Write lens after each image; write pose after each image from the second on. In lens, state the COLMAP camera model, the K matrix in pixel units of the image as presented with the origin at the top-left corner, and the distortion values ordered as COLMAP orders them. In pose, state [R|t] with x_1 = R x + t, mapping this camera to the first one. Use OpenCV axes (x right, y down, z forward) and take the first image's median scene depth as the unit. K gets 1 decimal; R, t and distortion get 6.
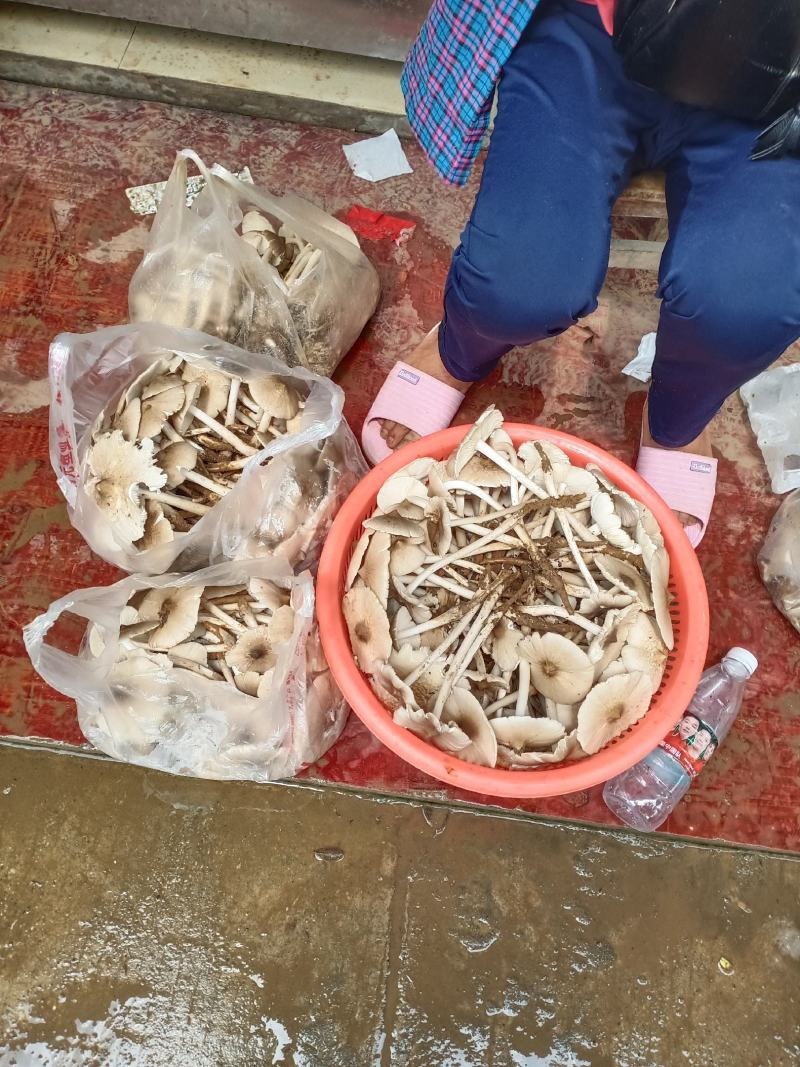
lens RADIAL K [[861.5, 0, 399.6], [0, 861.5, 512.7], [0, 0, 1]] dist [0.051070, -0.071205]
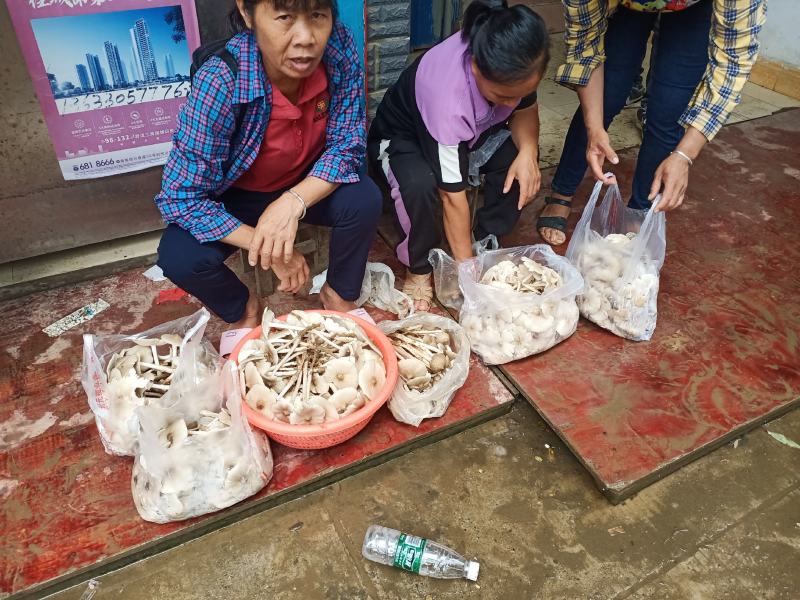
lens RADIAL K [[645.9, 0, 400.0], [0, 645.9, 300.0], [0, 0, 1]] dist [0.051070, -0.071205]
pose [[0.826876, -0.398663, 0.396666, -0.210830], [0.525194, 0.799628, -0.291145, 0.419469], [-0.201116, 0.449068, 0.870569, -0.454775]]
